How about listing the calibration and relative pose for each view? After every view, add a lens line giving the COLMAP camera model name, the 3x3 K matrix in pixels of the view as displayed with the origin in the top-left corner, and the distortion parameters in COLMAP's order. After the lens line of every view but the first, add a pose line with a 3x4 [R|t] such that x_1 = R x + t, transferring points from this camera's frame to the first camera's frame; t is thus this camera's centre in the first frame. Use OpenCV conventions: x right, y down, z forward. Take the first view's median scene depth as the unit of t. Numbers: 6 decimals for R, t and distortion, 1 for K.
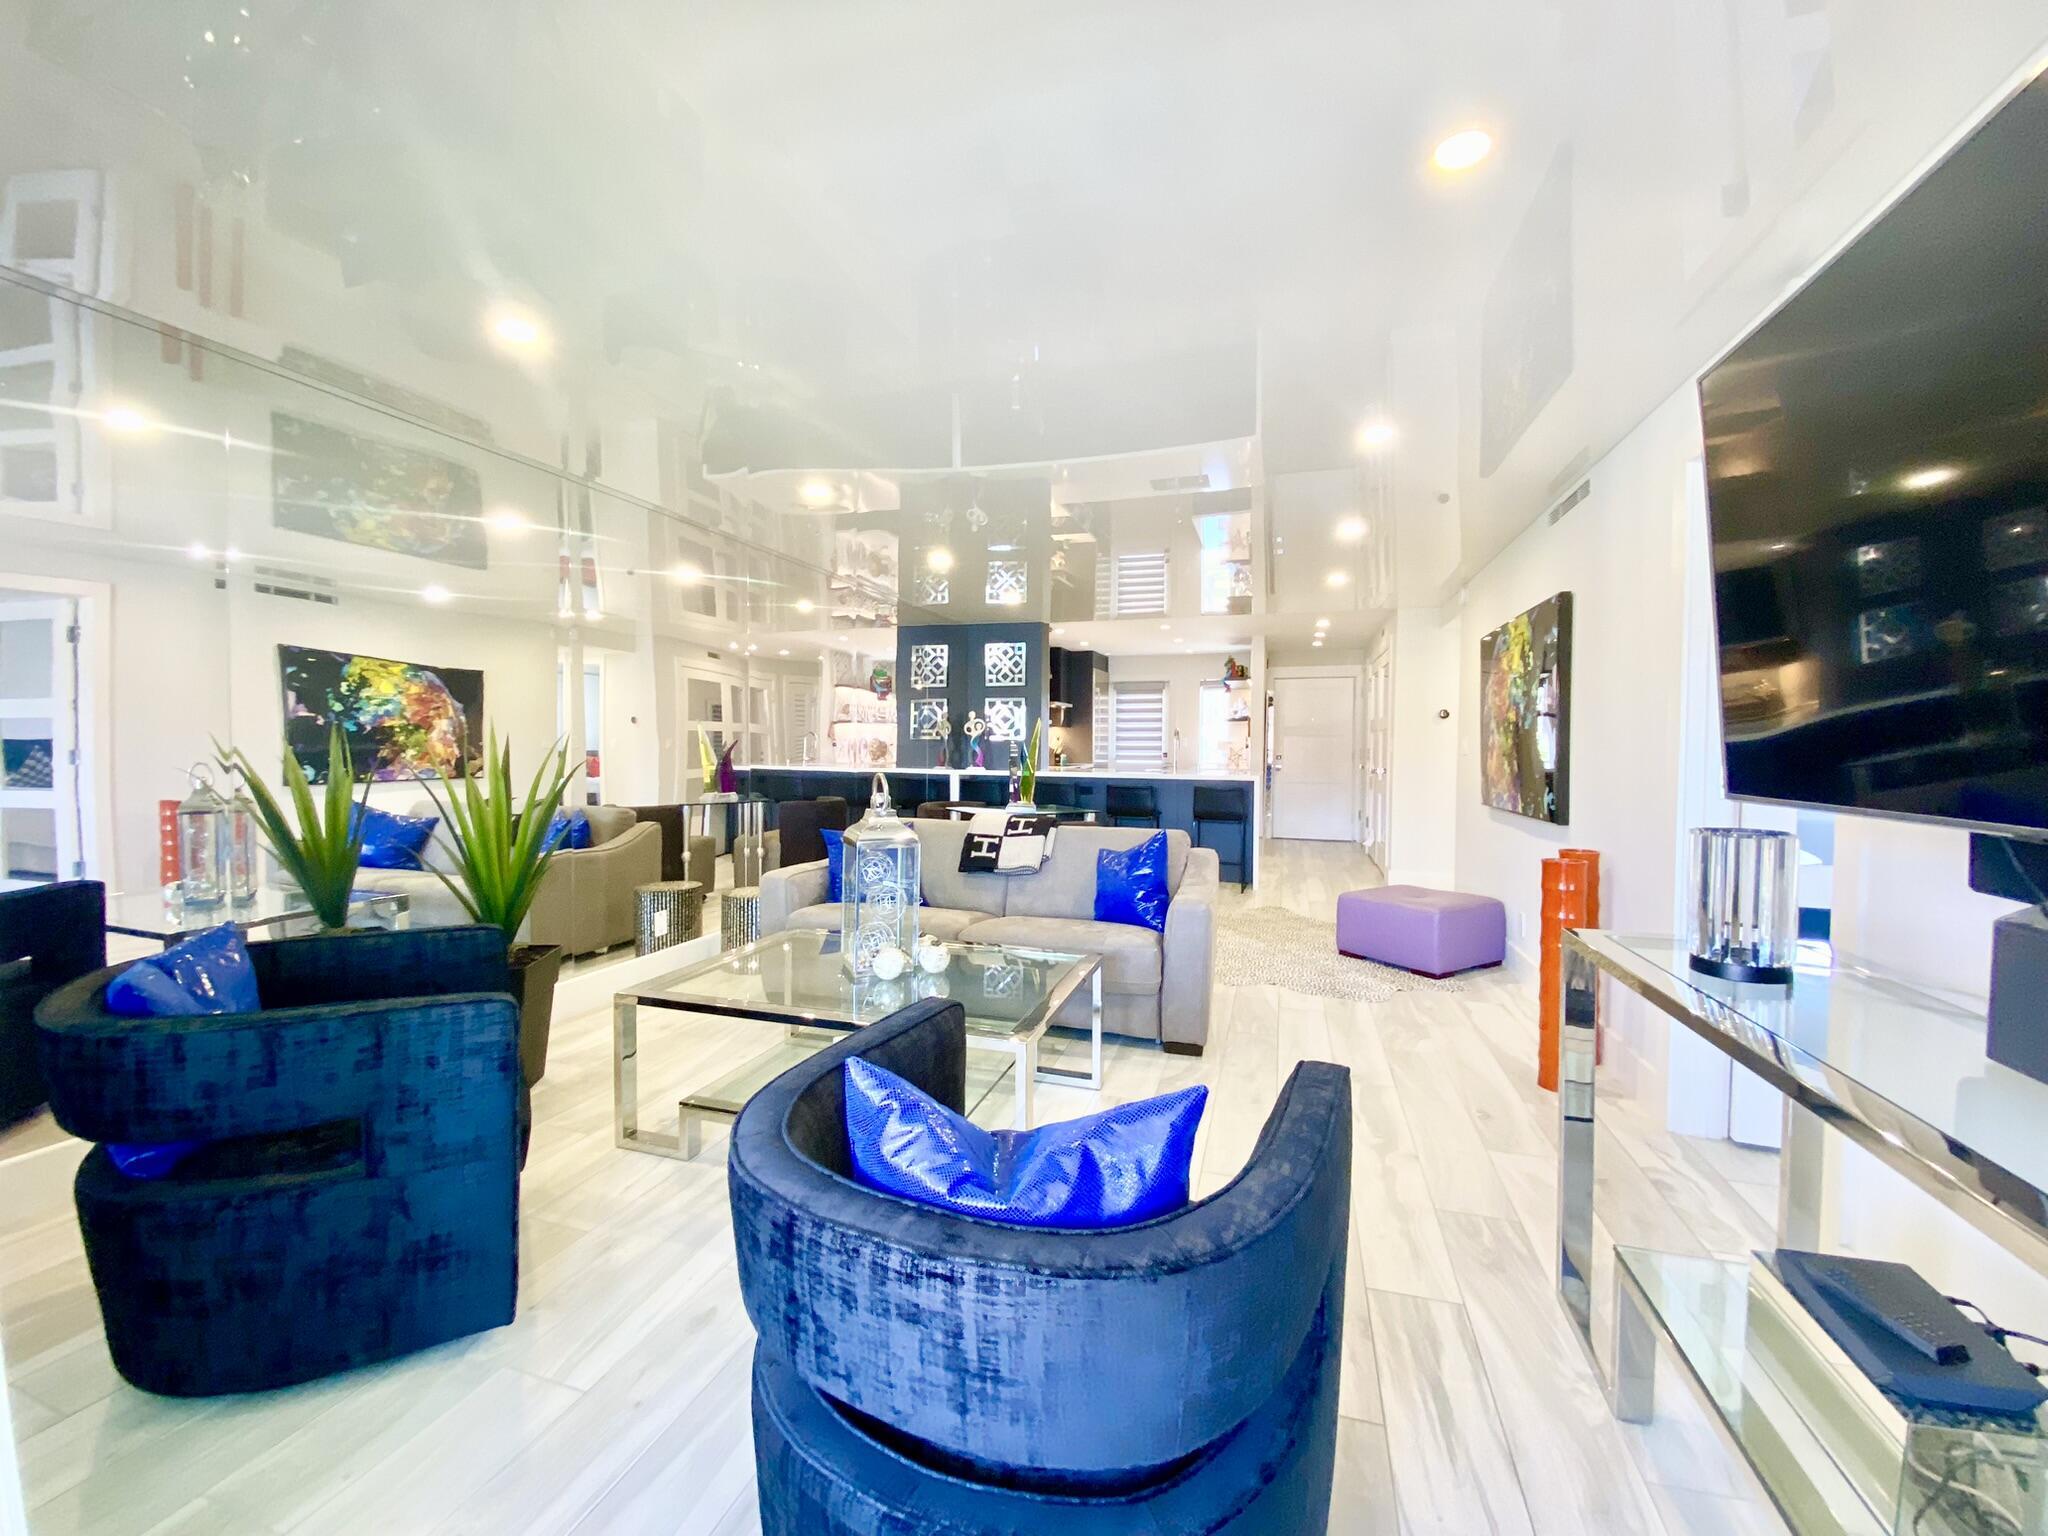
lens RADIAL K [[827.9, 0, 1021.0], [0, 827.9, 778.9], [0, 0, 1]] dist [0.017126, -0.015723]
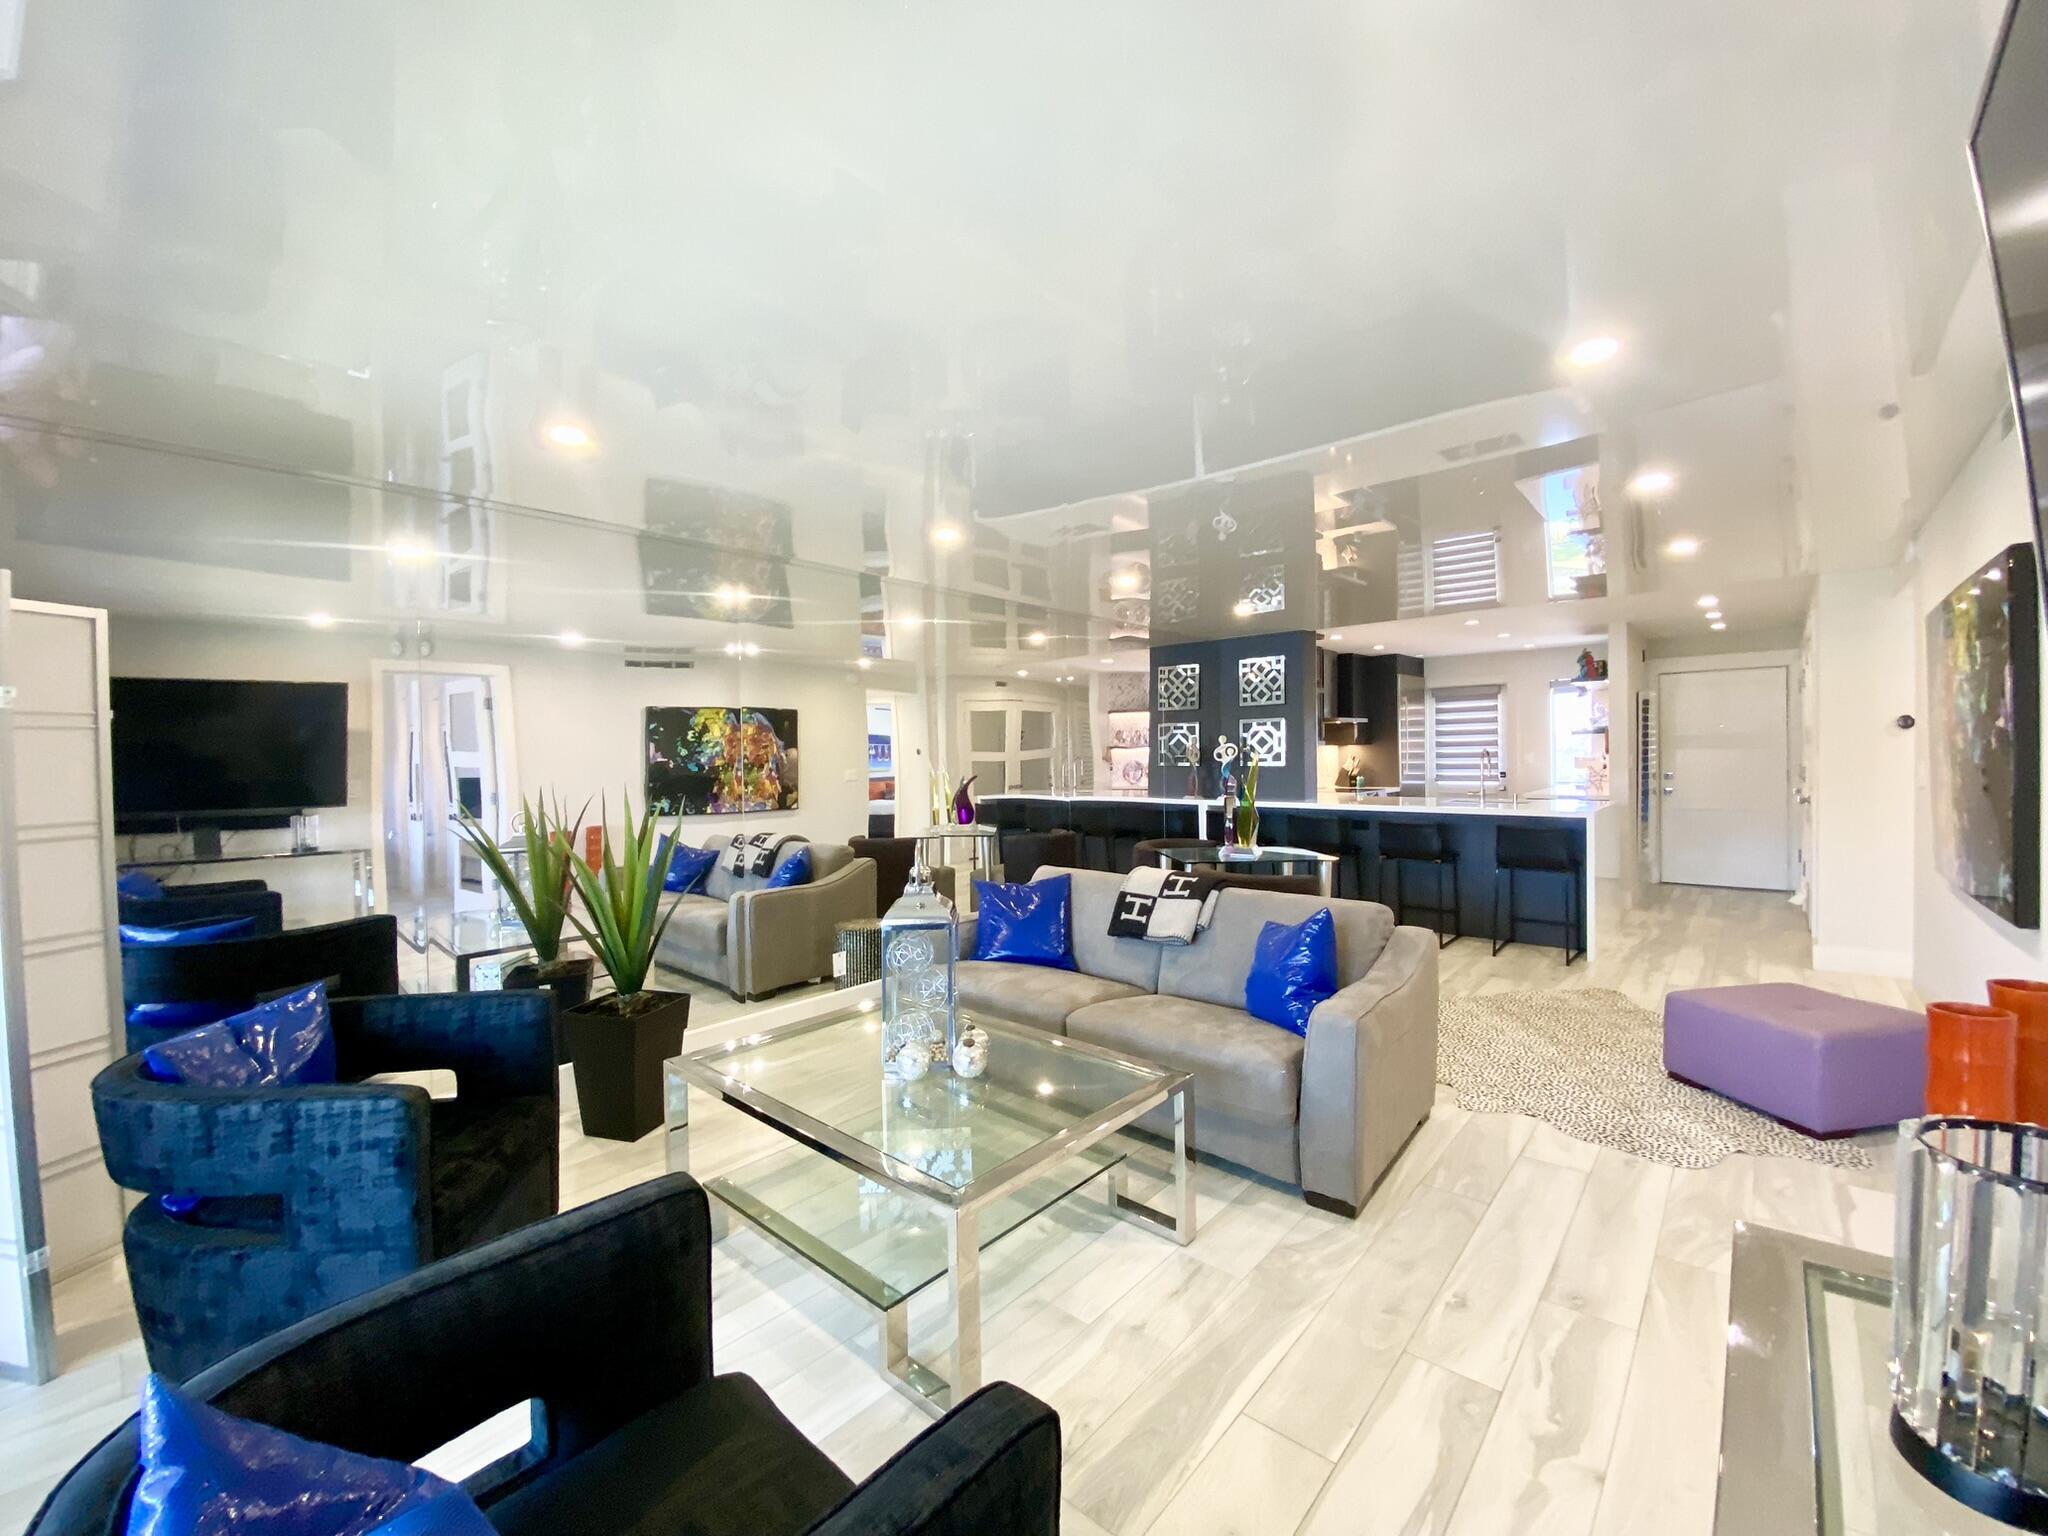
lens RADIAL K [[827.9, 0, 1011.5], [0, 827.9, 758.9], [0, 0, 1]] dist [0.017126, -0.015723]
pose [[0.908830, -0.021062, -0.416635, 0.110020], [0.006591, 0.999325, -0.036142, -0.024708], [0.417115, 0.030101, 0.908355, 0.075467]]
